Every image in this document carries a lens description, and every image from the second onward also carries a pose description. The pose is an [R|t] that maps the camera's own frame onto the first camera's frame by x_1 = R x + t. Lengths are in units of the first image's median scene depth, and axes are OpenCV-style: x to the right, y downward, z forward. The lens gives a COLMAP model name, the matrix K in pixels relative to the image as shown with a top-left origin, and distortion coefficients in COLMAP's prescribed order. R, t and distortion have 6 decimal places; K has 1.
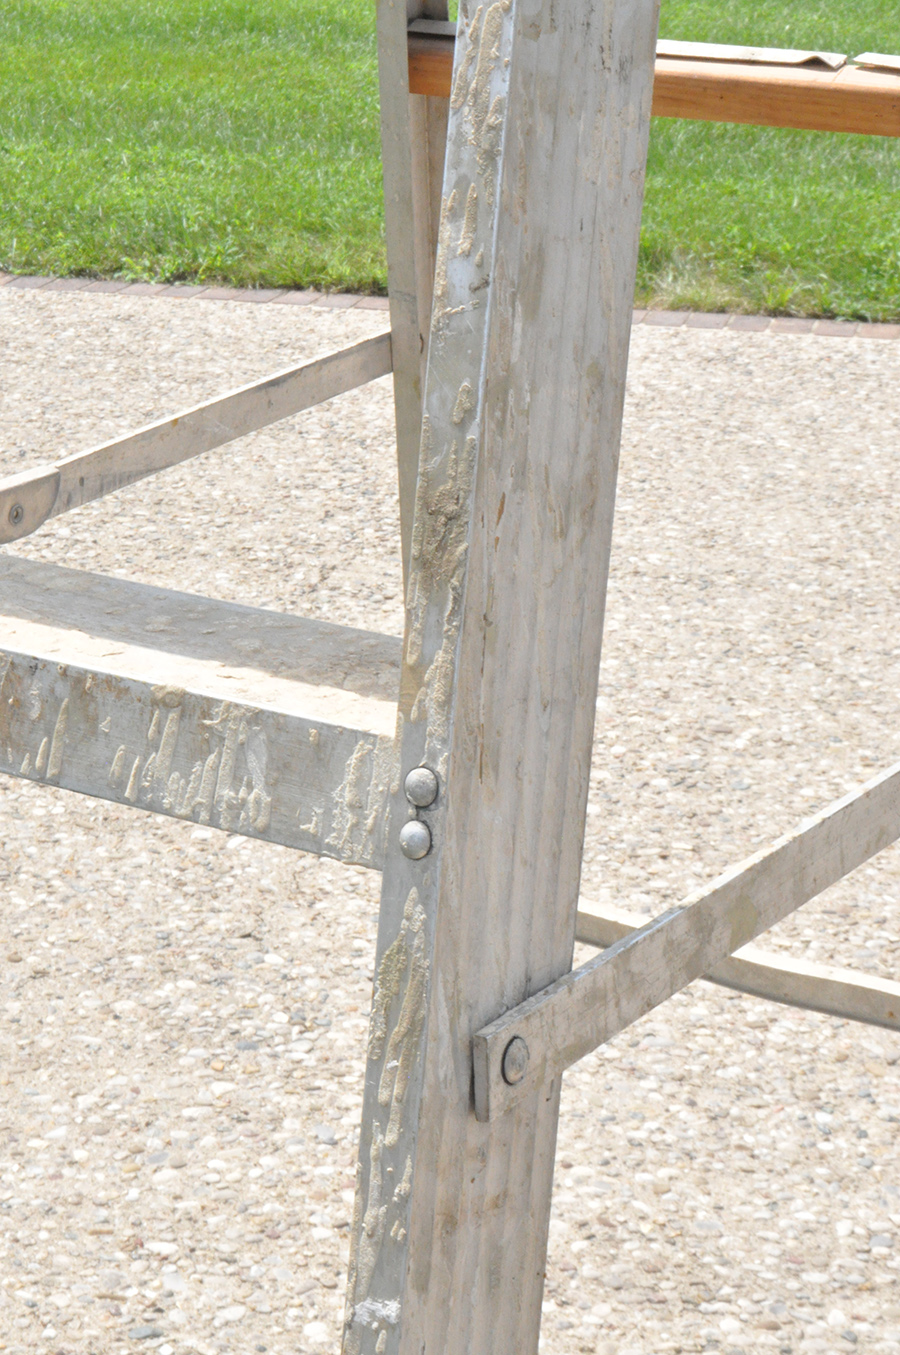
lens RADIAL K [[3090.6, 0, 423.5], [0, 3090.6, 670.7], [0, 0, 1]] dist [0.060769, 0.000000]
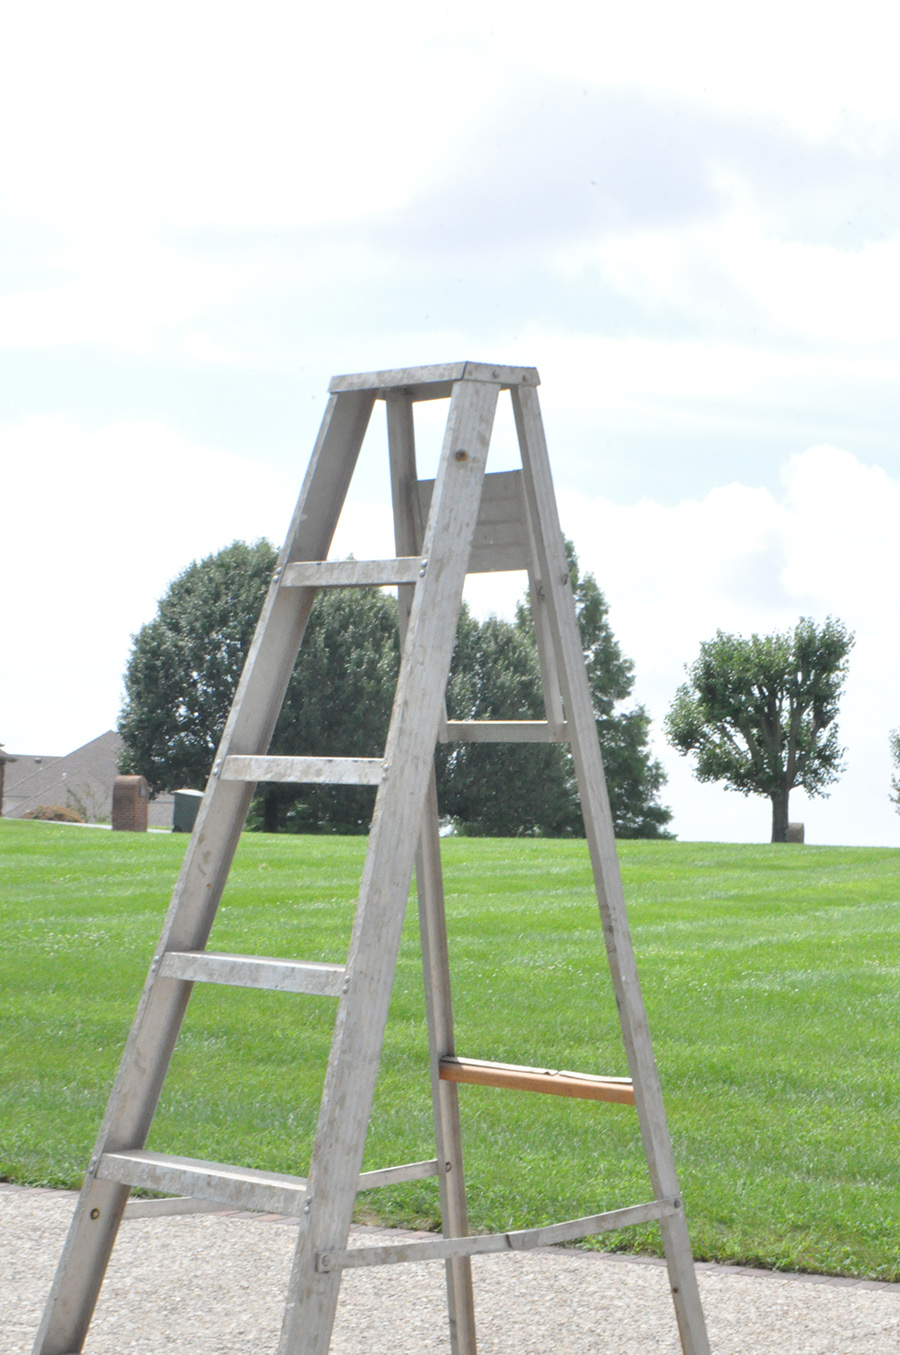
lens RADIAL K [[3090.6, 0, 484.9], [0, 3090.6, 720.7], [0, 0, 1]] dist [0.060769, 0.000000]
pose [[0.981071, 0.017746, -0.192831, 0.196452], [-0.077984, 0.947679, -0.309552, 0.132704], [0.177249, 0.318730, 0.931125, -0.616187]]
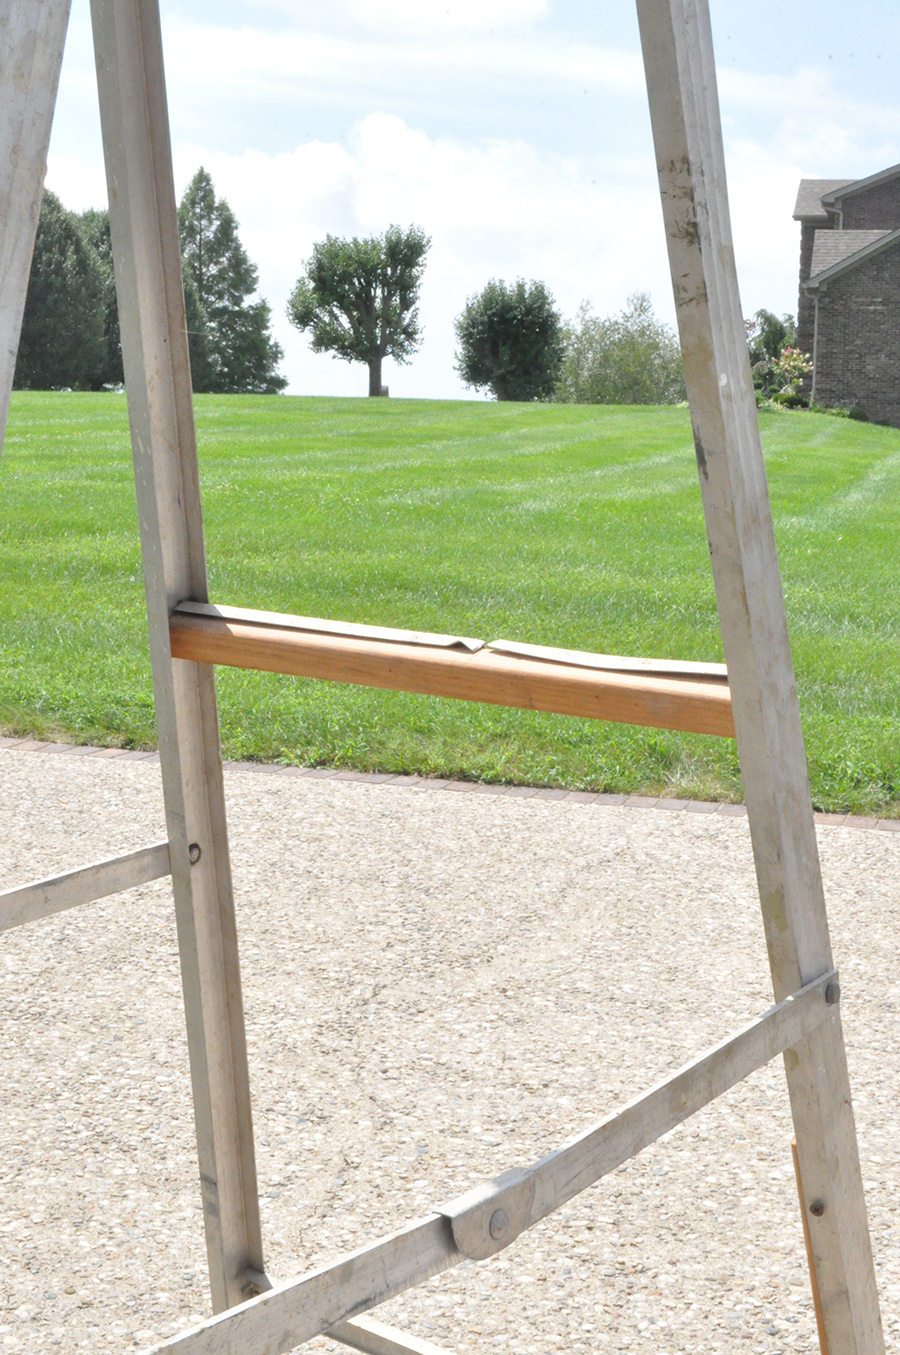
lens RADIAL K [[2225.8, 0, 443.1], [0, 2225.8, 692.4], [0, 0, 1]] dist [0.011841, 0.000000]
pose [[0.997847, 0.028516, -0.059065, 0.050499], [-0.037361, 0.987282, -0.154527, -0.011339], [0.053907, 0.156401, 0.986221, 0.034574]]
